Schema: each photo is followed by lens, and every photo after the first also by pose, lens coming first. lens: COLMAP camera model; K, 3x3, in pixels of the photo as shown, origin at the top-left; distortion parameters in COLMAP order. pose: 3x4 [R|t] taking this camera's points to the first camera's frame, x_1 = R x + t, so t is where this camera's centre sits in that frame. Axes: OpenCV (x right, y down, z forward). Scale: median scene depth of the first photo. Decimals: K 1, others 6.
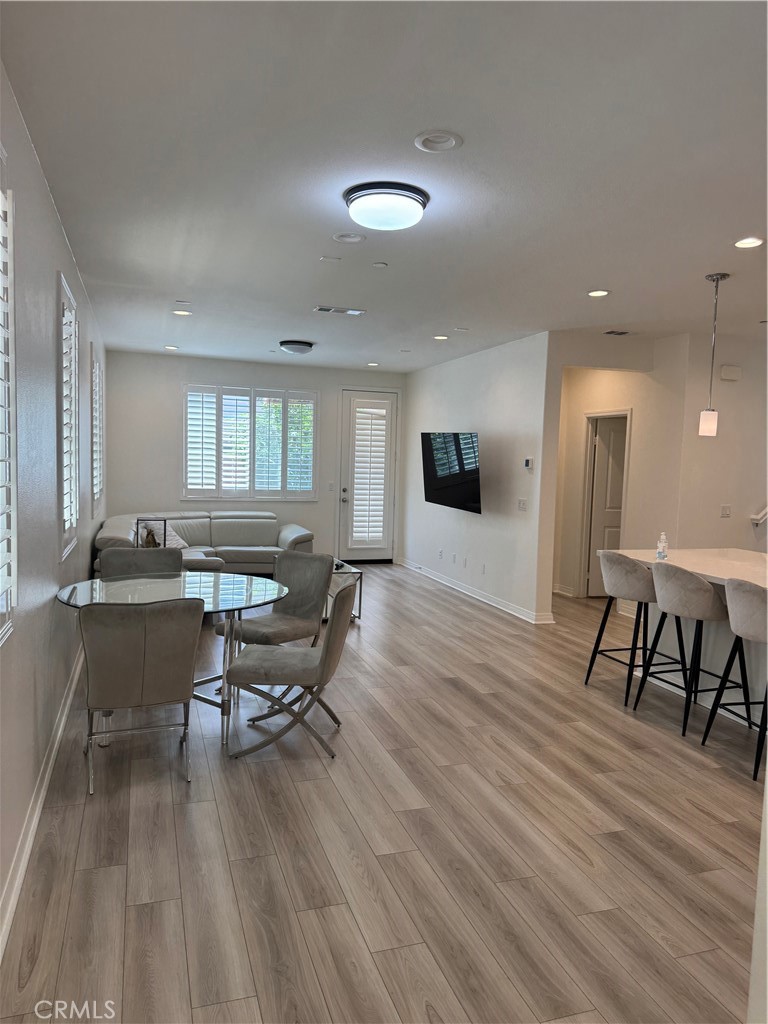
lens RADIAL K [[734.2, 0, 383.4], [0, 734.2, 516.3], [0, 0, 1]] dist [0.084177, -0.078910]
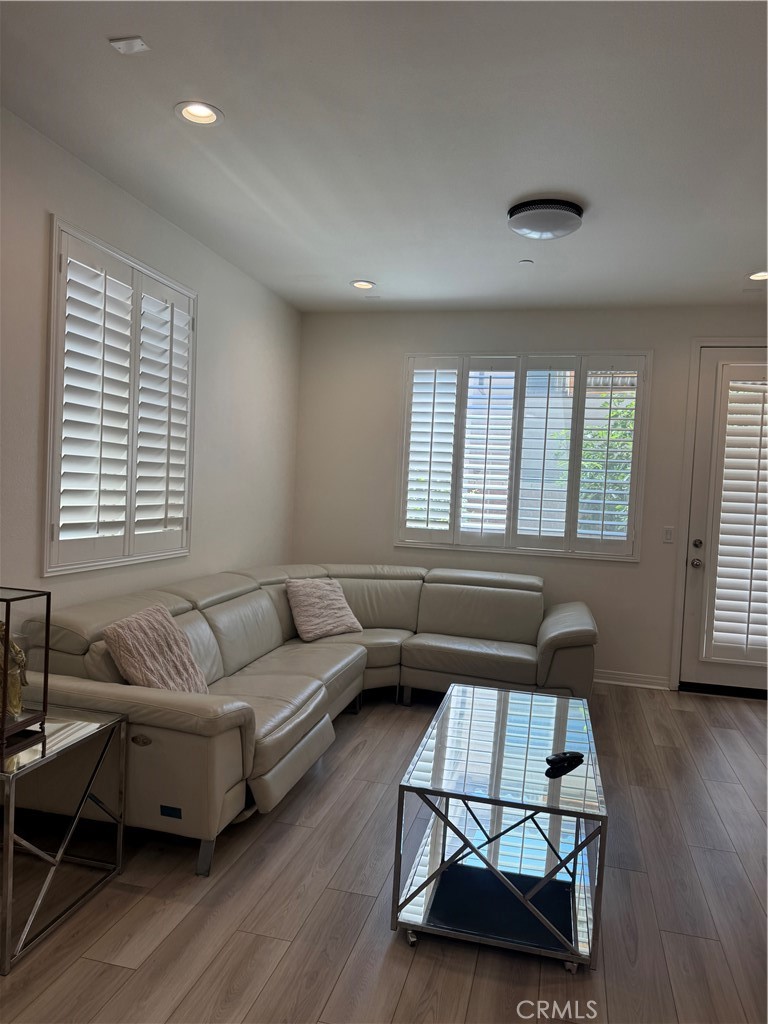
lens RADIAL K [[734.2, 0, 374.9], [0, 734.2, 510.1], [0, 0, 1]] dist [0.084177, -0.078910]
pose [[0.839298, 0.027527, -0.542975, 0.081789], [-0.065077, 0.996623, -0.050067, -0.040531], [0.539763, 0.077356, 0.838255, 0.967864]]
